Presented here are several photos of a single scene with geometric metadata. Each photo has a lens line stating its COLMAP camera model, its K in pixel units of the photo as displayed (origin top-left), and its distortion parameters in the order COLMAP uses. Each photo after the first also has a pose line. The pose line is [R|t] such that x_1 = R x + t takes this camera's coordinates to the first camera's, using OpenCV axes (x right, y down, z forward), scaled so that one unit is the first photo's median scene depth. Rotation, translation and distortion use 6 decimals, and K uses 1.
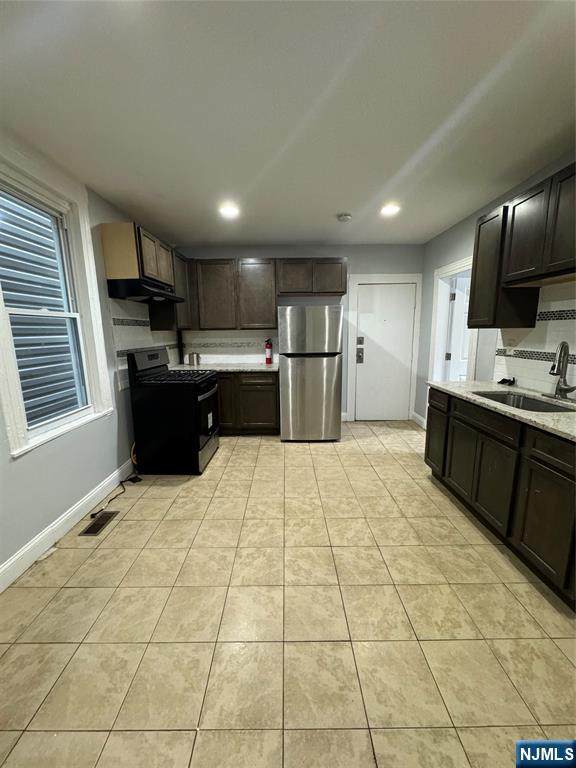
lens RADIAL K [[304.8, 0, 286.4], [0, 304.8, 384.0], [0, 0, 1]] dist [-0.001317, 0.000227]
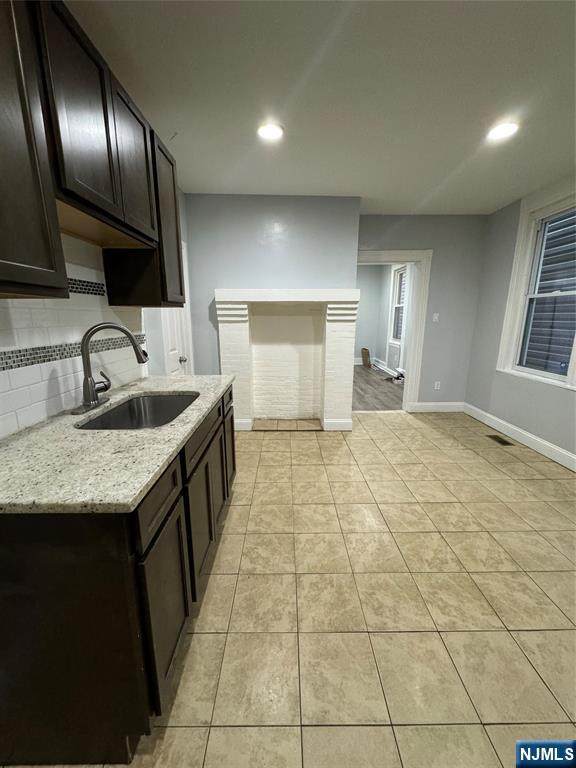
lens RADIAL K [[304.8, 0, 288.3], [0, 304.8, 381.6], [0, 0, 1]] dist [-0.001317, 0.000227]
pose [[-0.999891, 0.014731, -0.001129, 0.341963], [0.013234, 0.926986, 0.374861, -0.202275], [0.006569, 0.374805, -0.927080, 1.261091]]
